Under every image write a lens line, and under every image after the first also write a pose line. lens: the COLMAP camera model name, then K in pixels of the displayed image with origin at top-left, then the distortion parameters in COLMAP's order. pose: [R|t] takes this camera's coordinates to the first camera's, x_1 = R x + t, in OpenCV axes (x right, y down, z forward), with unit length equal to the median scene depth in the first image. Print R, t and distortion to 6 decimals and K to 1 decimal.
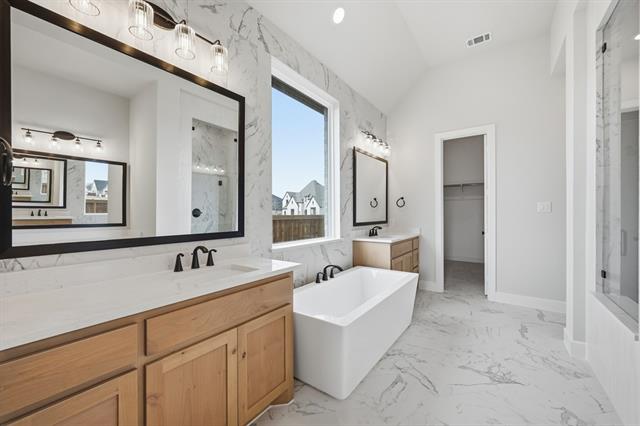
lens RADIAL K [[253.8, 0, 320.4], [0, 253.8, 212.0], [0, 0, 1]] dist [0.000510, -0.000162]
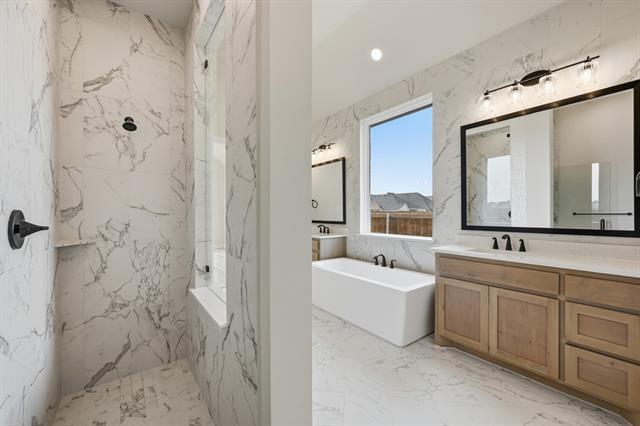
lens RADIAL K [[253.8, 0, 320.4], [0, 253.8, 214.1], [0, 0, 1]] dist [0.000510, -0.000162]
pose [[-0.293025, 0.000617, -0.956105, 1.305802], [0.003574, 0.999994, -0.000450, 0.009964], [0.956098, -0.003549, -0.293025, 1.069665]]
